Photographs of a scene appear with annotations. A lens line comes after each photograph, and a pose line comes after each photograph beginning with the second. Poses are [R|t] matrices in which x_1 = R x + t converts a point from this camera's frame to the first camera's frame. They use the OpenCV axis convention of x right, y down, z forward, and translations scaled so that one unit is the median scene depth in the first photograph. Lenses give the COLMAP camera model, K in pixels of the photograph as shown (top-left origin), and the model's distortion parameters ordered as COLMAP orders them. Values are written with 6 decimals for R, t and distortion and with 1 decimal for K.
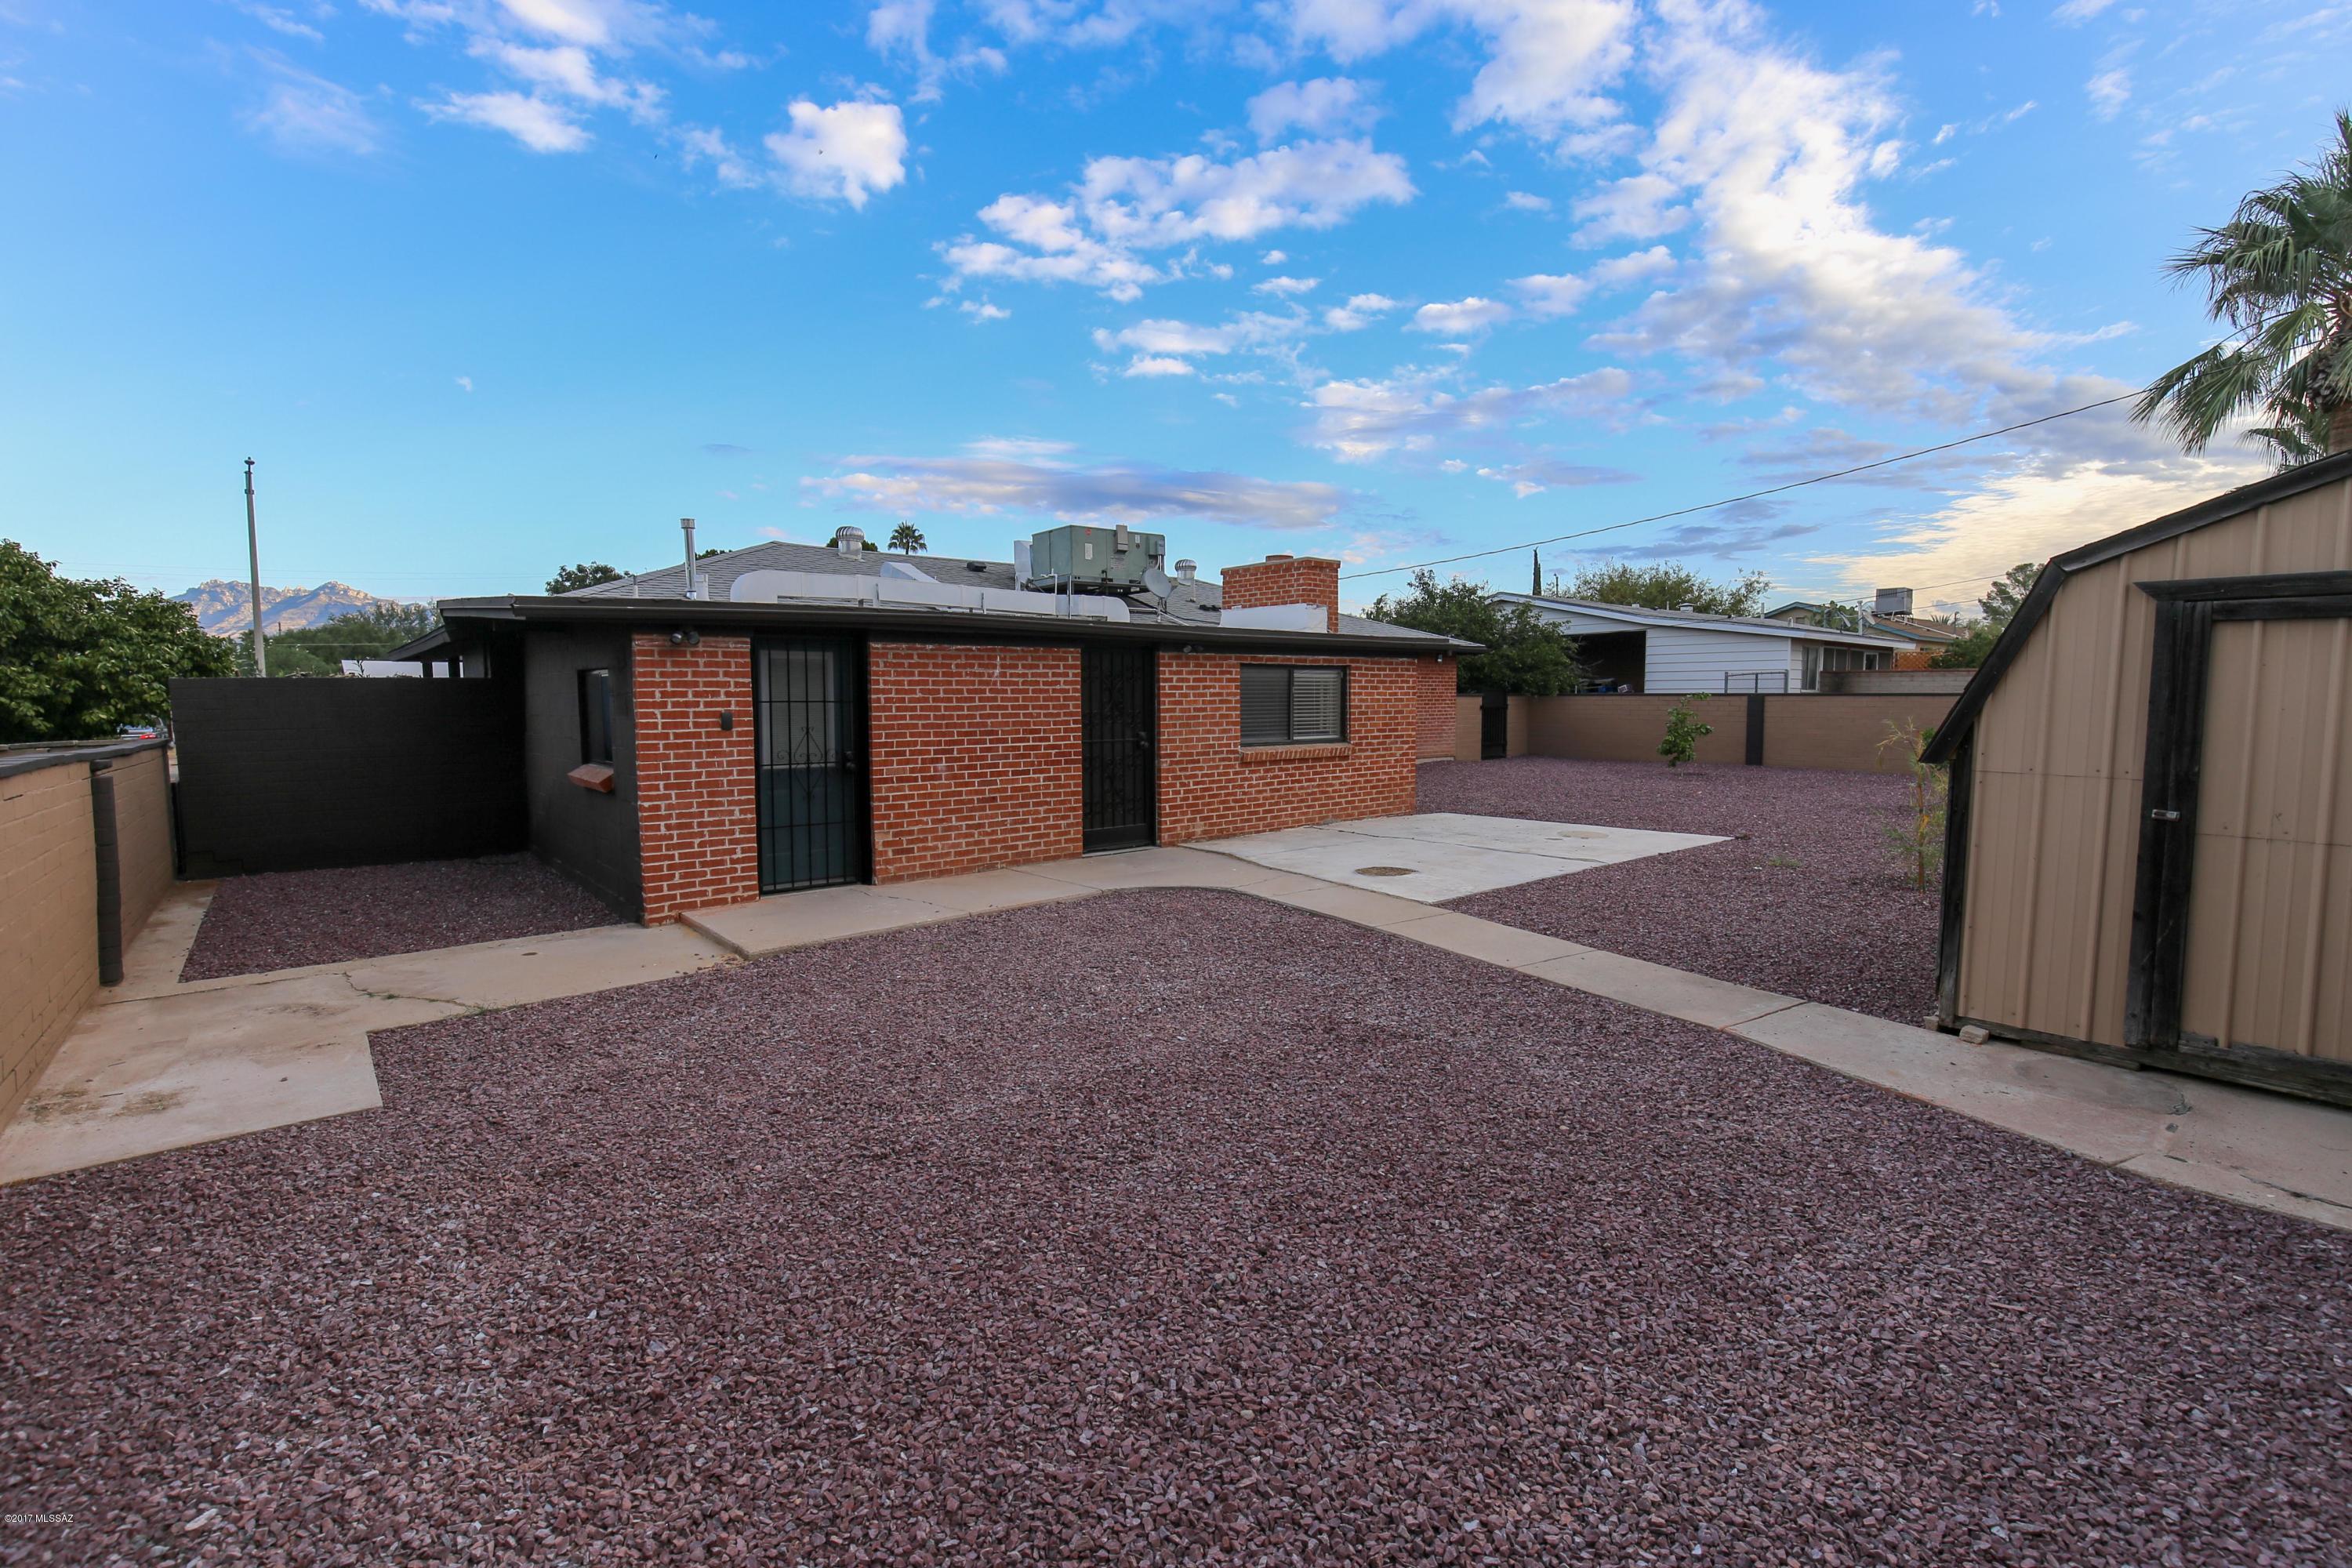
lens RADIAL K [[1077.5, 0, 1183.2], [0, 1077.5, 775.6], [0, 0, 1]] dist [-0.001777, 0.000057]
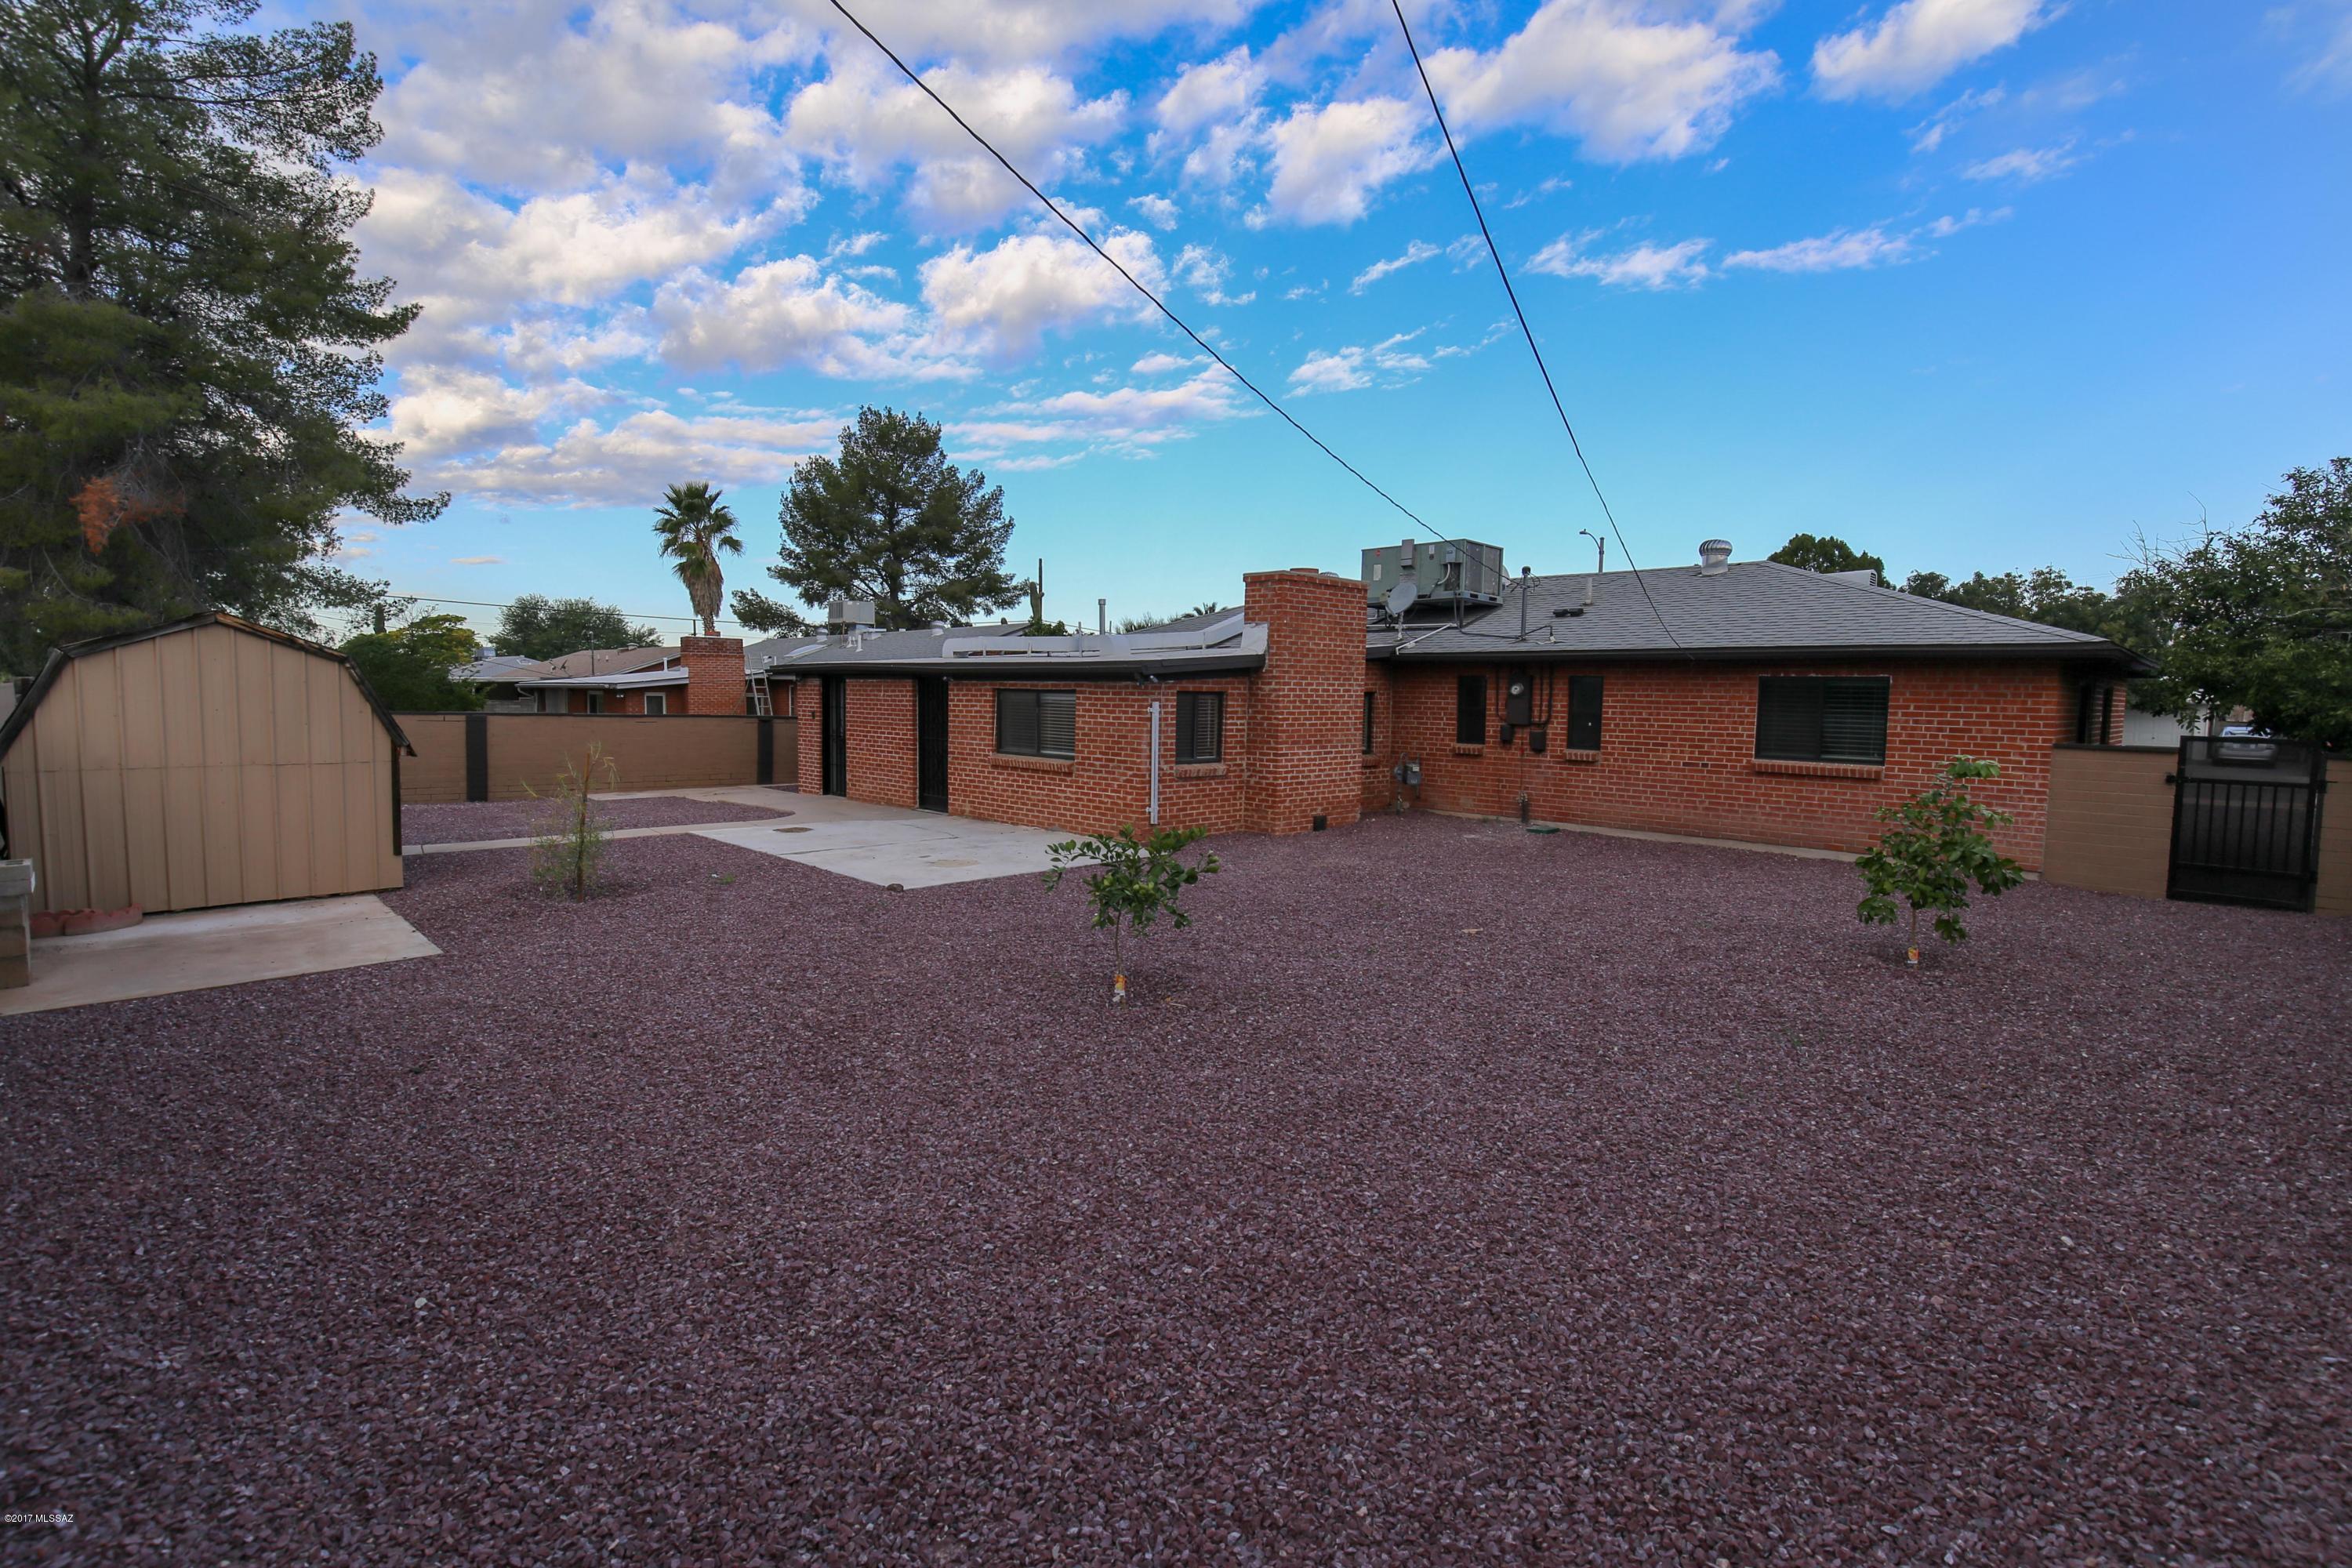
lens RADIAL K [[1077.5, 0, 1183.2], [0, 1077.5, 775.6], [0, 0, 1]] dist [-0.001777, 0.000057]
pose [[0.090645, 0.084273, -0.992311, 1.367940], [-0.090541, 0.992984, 0.076060, -0.119112], [0.991759, 0.082950, 0.097639, 1.104602]]
